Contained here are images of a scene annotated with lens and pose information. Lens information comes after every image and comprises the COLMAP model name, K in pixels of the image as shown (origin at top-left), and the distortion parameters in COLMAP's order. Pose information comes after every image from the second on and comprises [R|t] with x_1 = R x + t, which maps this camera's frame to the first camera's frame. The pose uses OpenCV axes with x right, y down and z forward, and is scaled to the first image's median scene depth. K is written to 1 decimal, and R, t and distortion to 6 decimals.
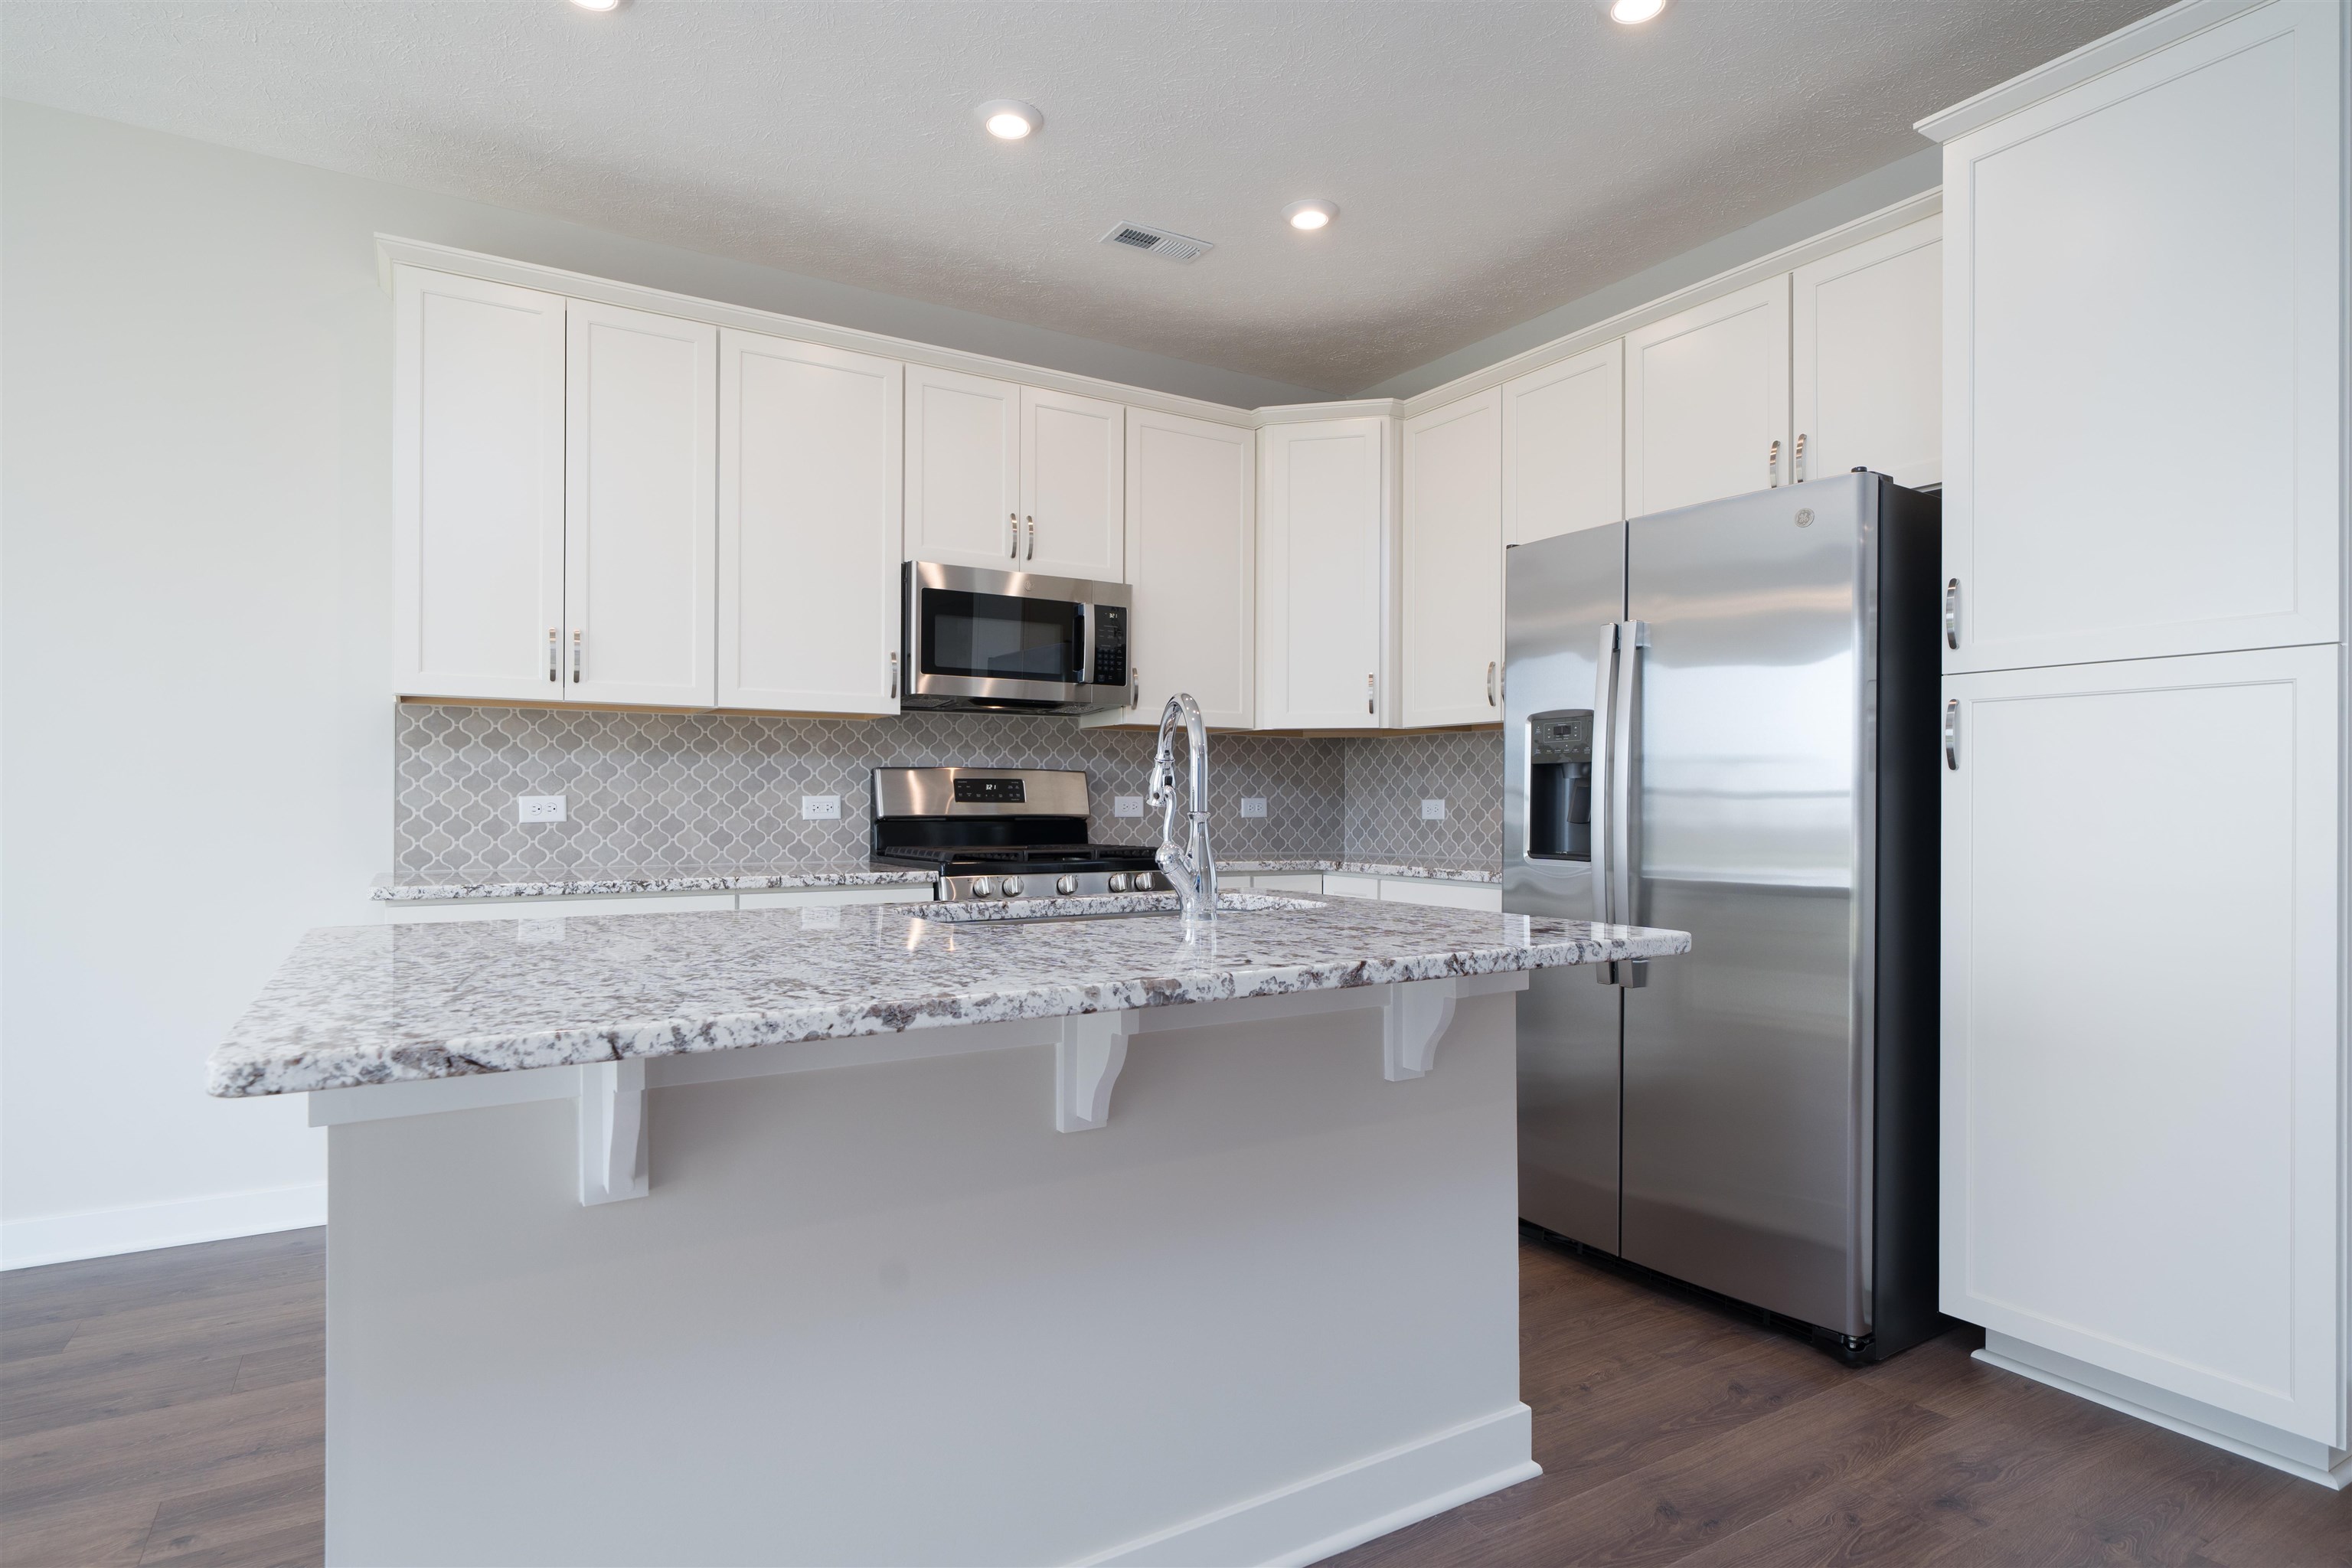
lens RADIAL K [[1220.3, 0, 1164.8], [0, 1220.3, 799.4], [0, 0, 1]] dist [-0.002239, 0.003202]
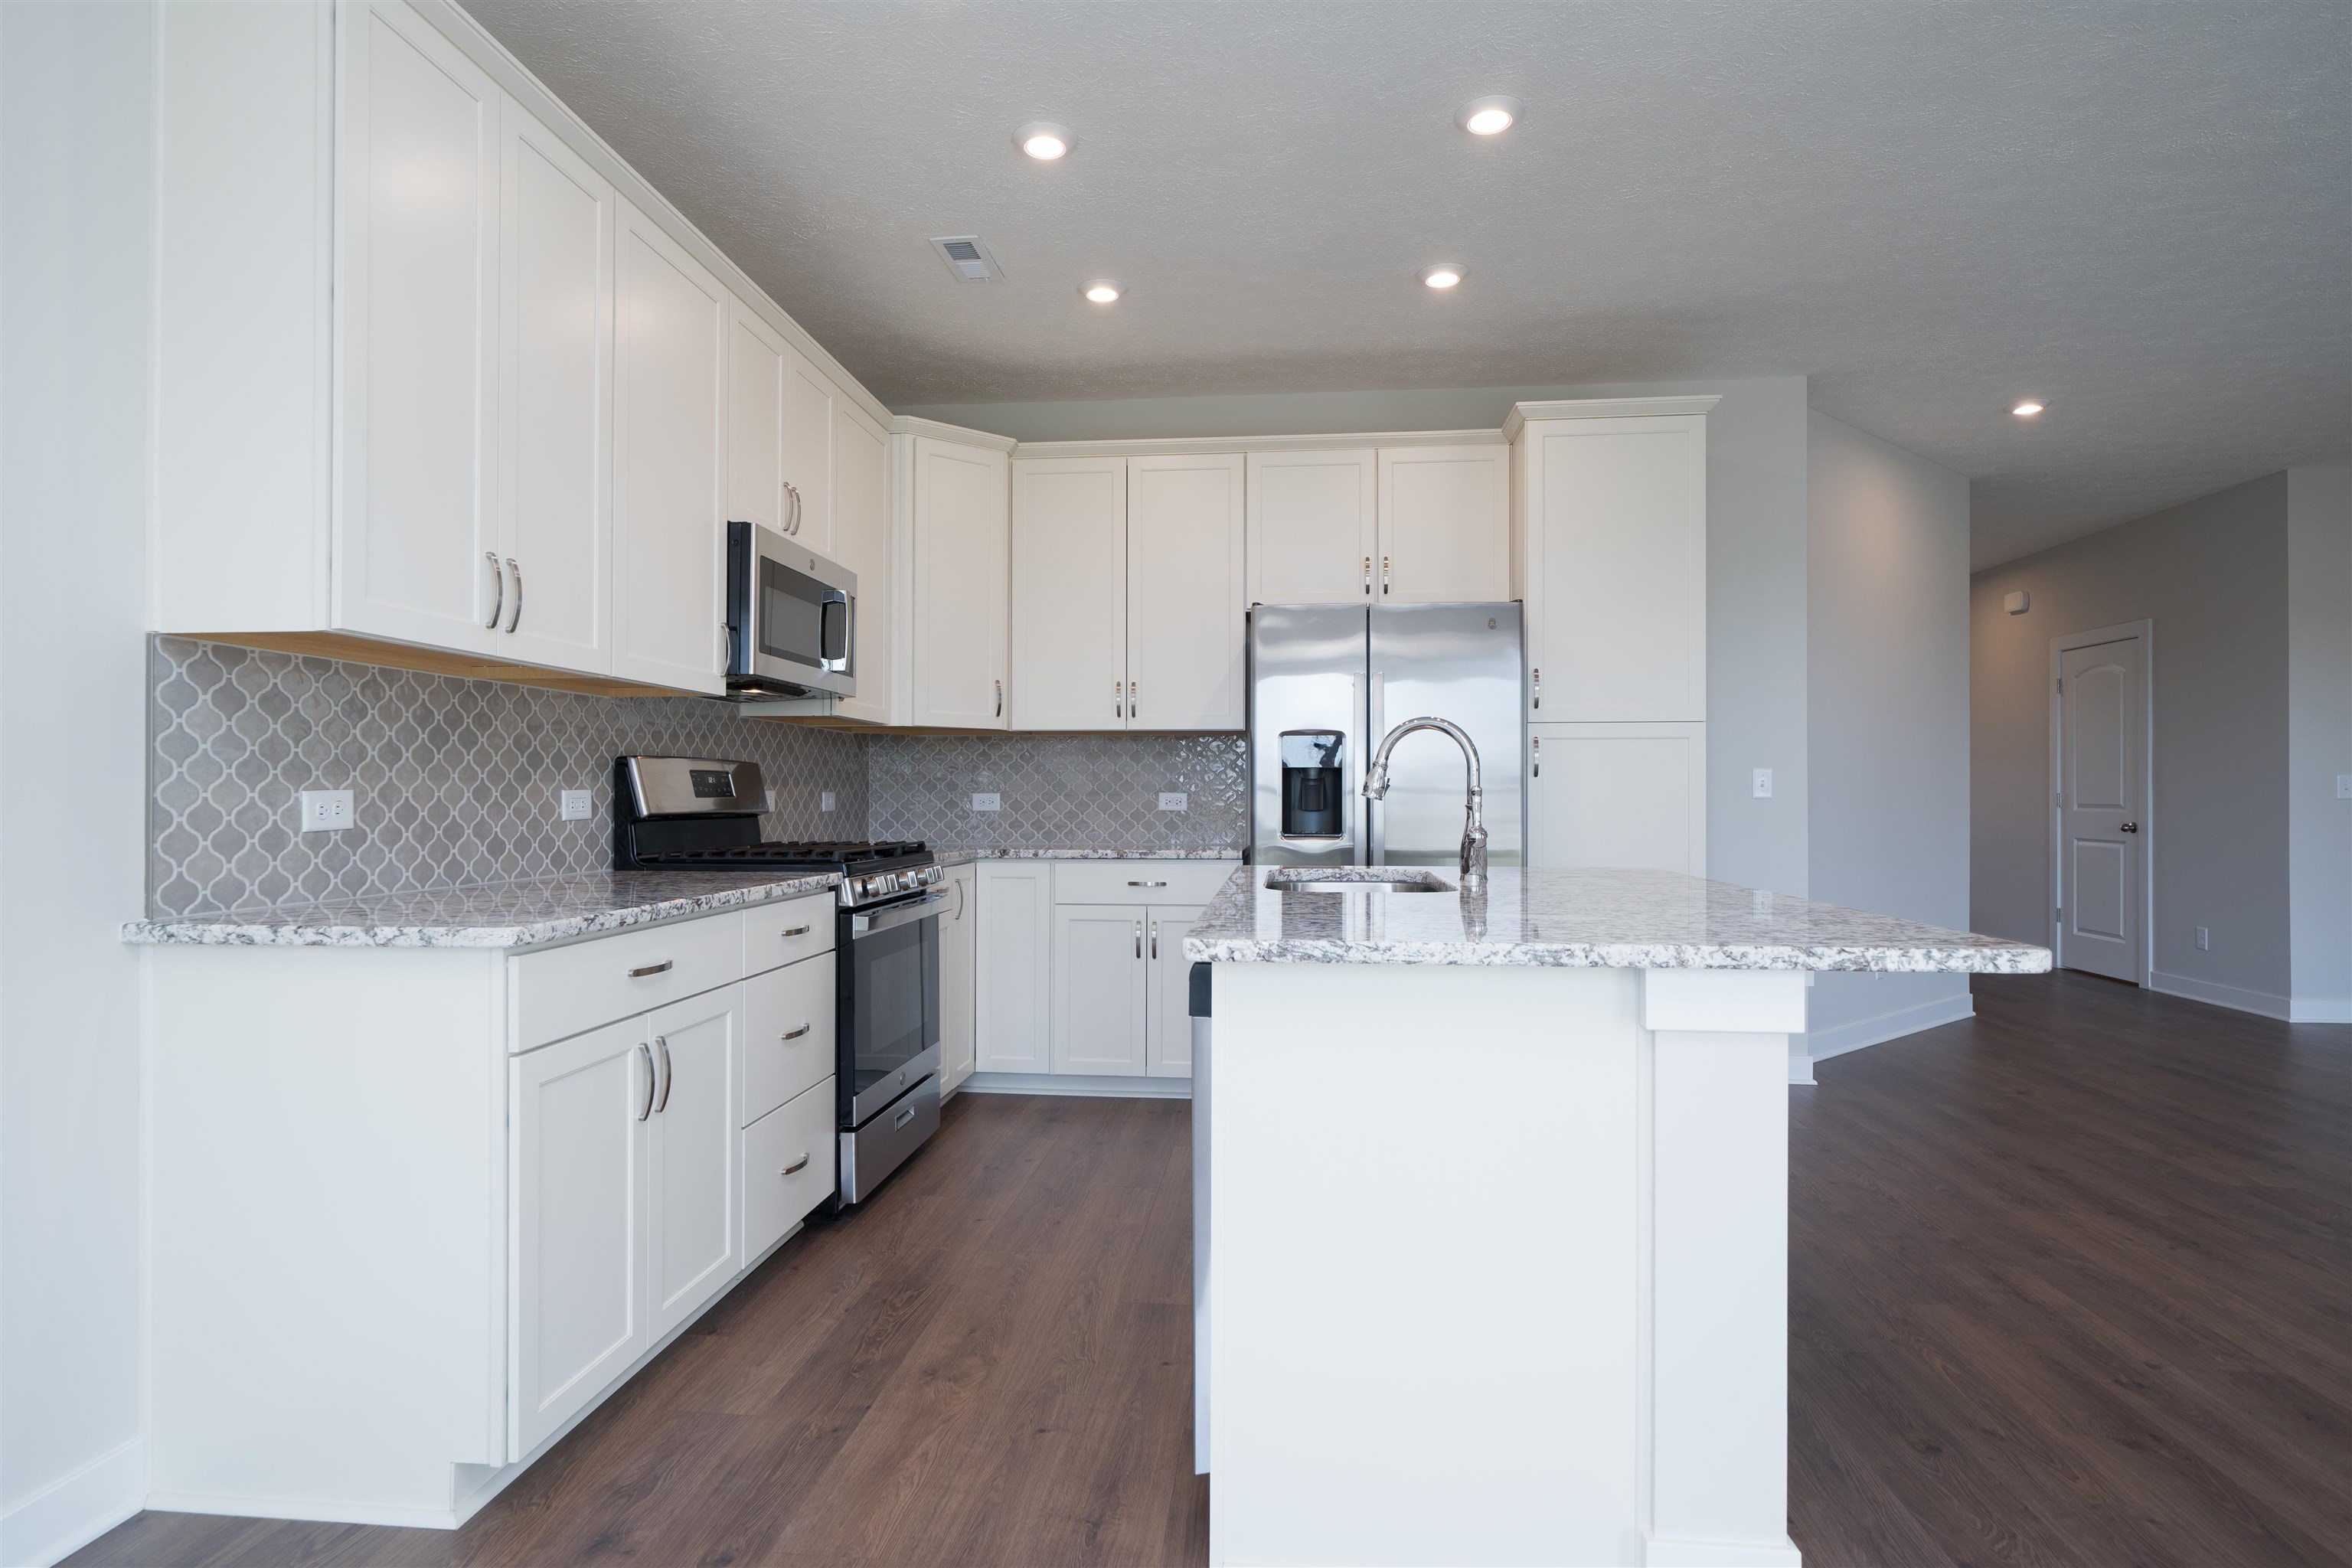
lens RADIAL K [[1220.3, 0, 1158.8], [0, 1220.3, 790.5], [0, 0, 1]] dist [-0.002239, 0.003202]
pose [[0.617230, 0.000500, 0.786783, -0.737771], [-0.000567, 1.000000, -0.000190, -0.002943], [-0.786783, -0.000329, 0.617230, 0.232674]]
